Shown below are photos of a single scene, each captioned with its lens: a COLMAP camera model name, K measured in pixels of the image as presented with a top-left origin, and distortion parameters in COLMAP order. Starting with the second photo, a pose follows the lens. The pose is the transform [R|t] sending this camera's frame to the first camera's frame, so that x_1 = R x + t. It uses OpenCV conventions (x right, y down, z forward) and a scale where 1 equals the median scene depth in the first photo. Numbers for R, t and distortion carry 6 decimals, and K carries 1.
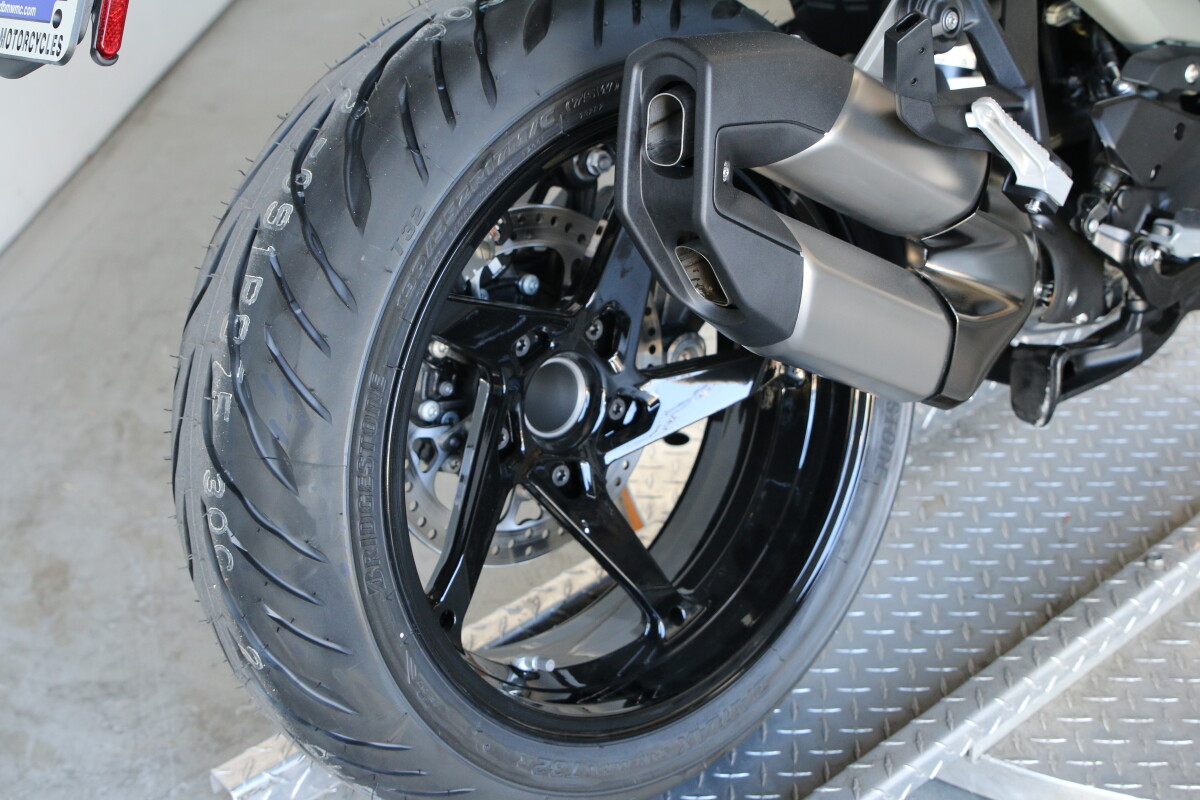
lens RADIAL K [[1823.0, 0, 600.0], [0, 1823.0, 400.0], [0, 0, 1]] dist [-0.028323, -0.147479]
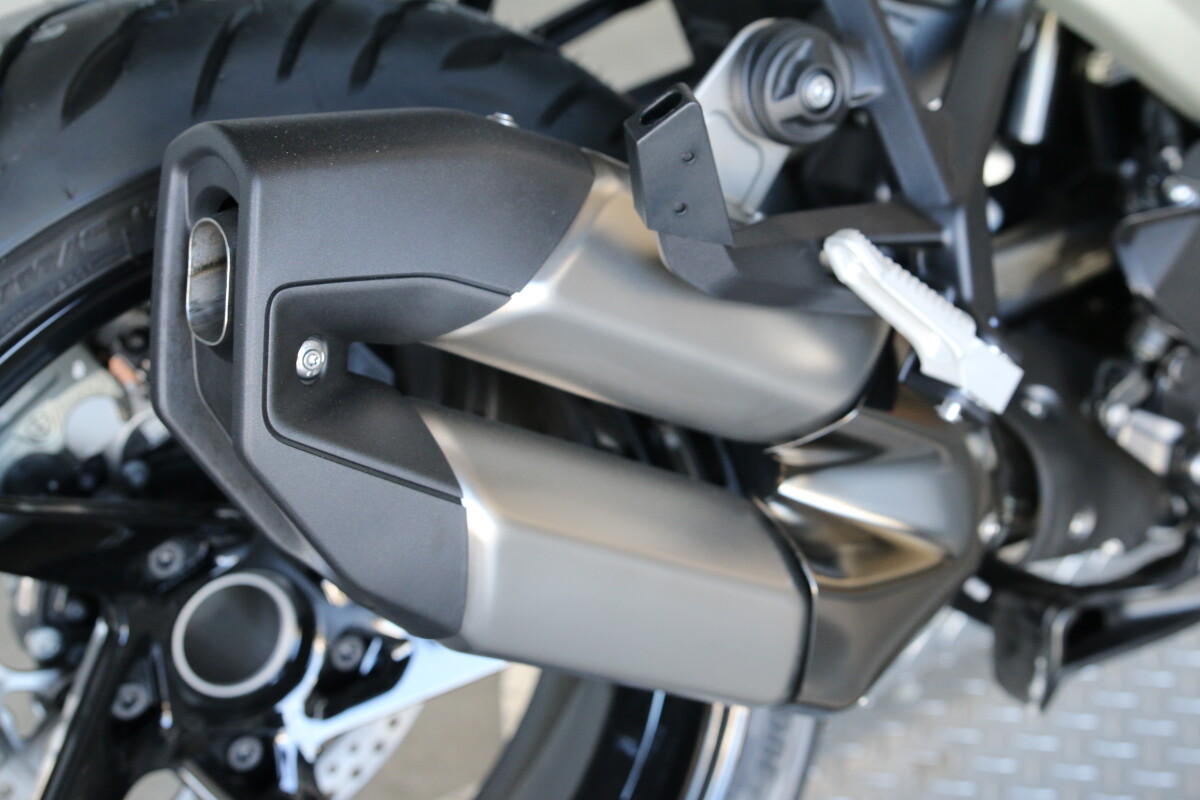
lens RADIAL K [[2079.9, 0, 579.8], [0, 2079.9, 396.1], [0, 0, 1]] dist [0.011015, -0.103181]
pose [[0.990917, 0.059680, -0.120505, 0.201321], [-0.060472, 0.998166, -0.002924, -0.102292], [0.120110, 0.010185, 0.992708, 0.317543]]
